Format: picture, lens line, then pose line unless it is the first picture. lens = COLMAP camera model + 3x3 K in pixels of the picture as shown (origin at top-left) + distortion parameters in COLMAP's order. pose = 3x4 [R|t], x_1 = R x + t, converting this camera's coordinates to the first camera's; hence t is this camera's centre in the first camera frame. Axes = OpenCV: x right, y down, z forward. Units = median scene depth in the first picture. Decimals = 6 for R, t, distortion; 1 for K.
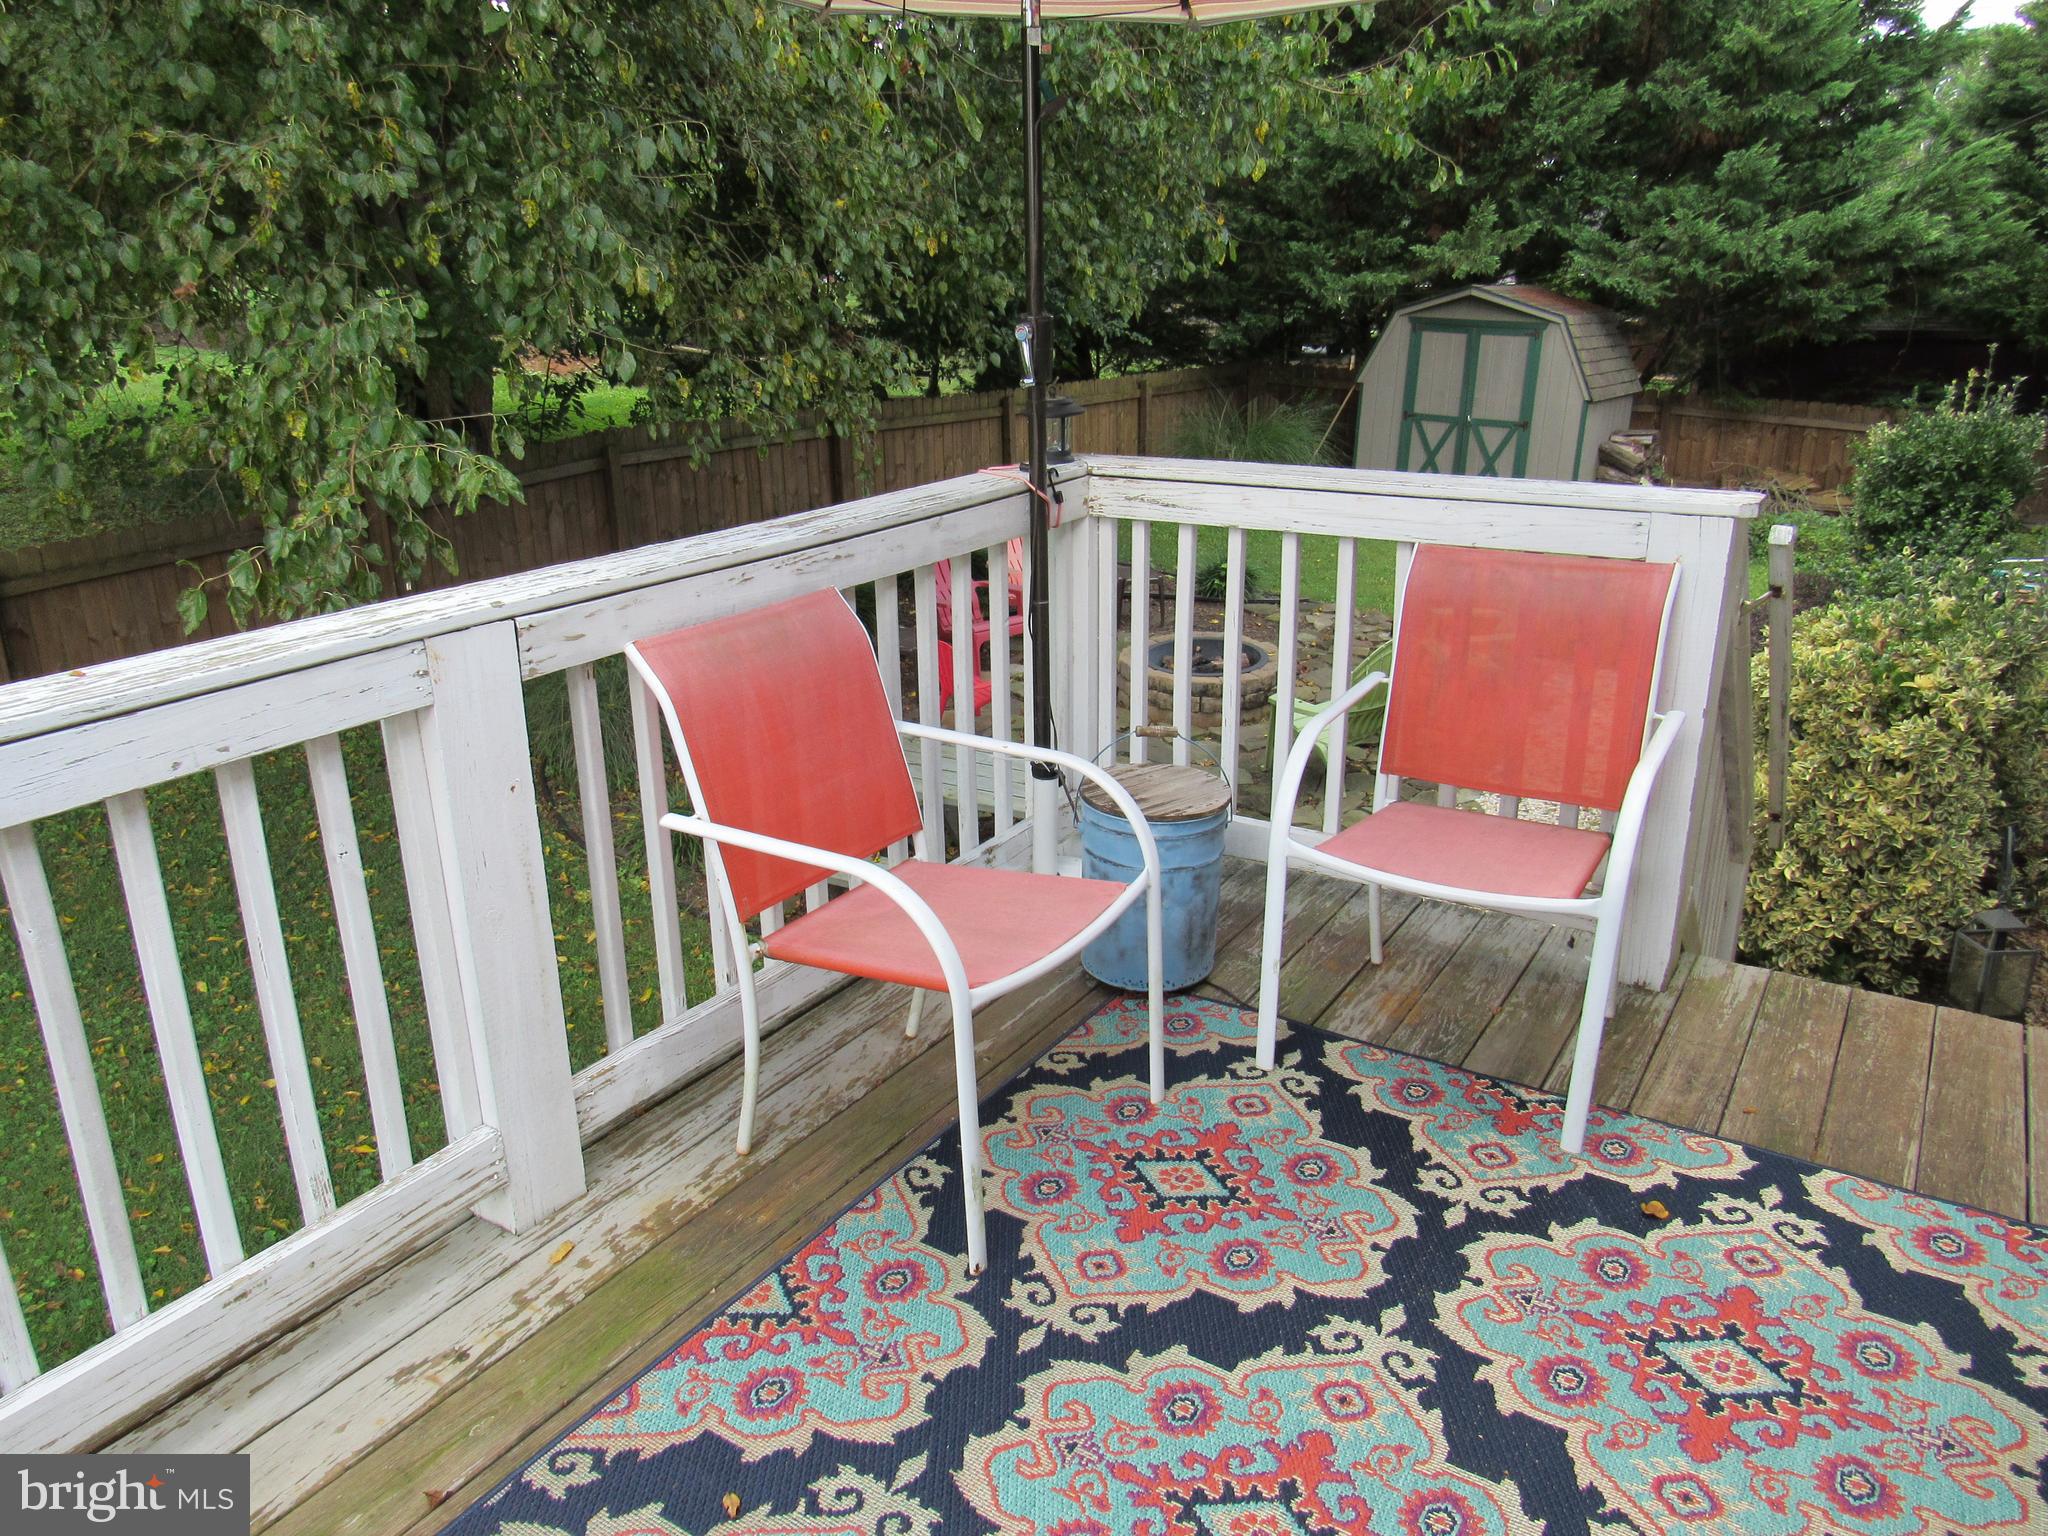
lens RADIAL K [[1477.4, 0, 995.0], [0, 1477.4, 770.8], [0, 0, 1]] dist [-0.046971, 0.042727]
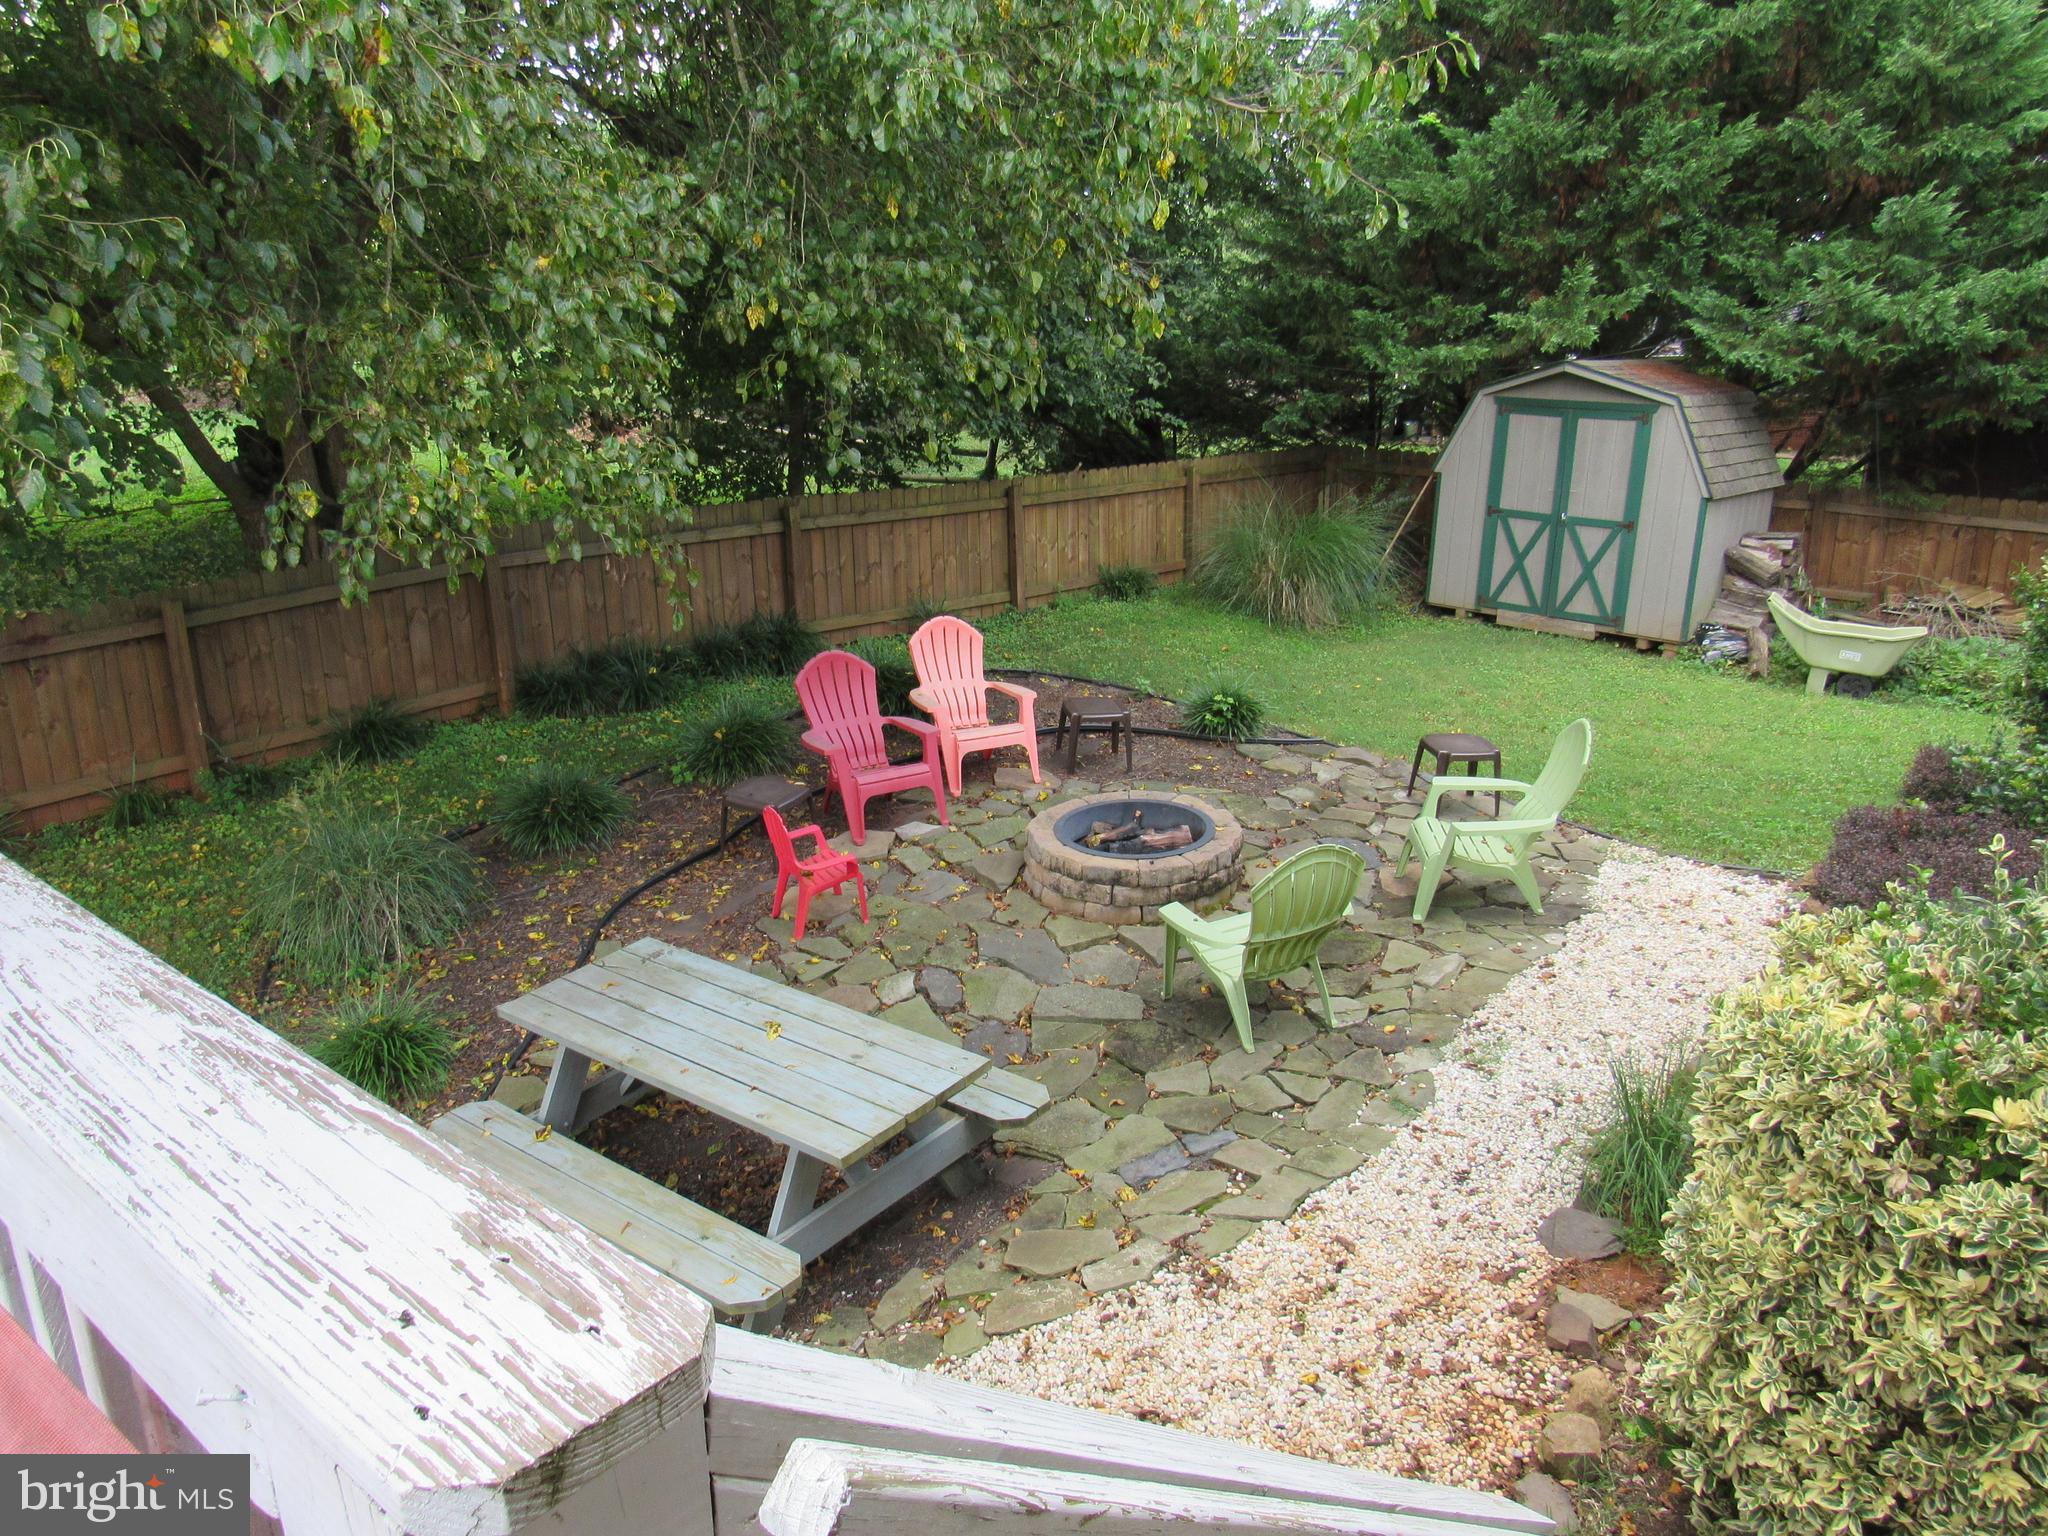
lens RADIAL K [[1477.4, 0, 995.0], [0, 1477.4, 770.8], [0, 0, 1]] dist [-0.046971, 0.042727]
pose [[0.992413, 0.033112, -0.118410, 0.111015], [-0.038194, 0.998433, -0.040906, -0.050861], [0.116870, 0.045119, 0.992122, 0.143359]]
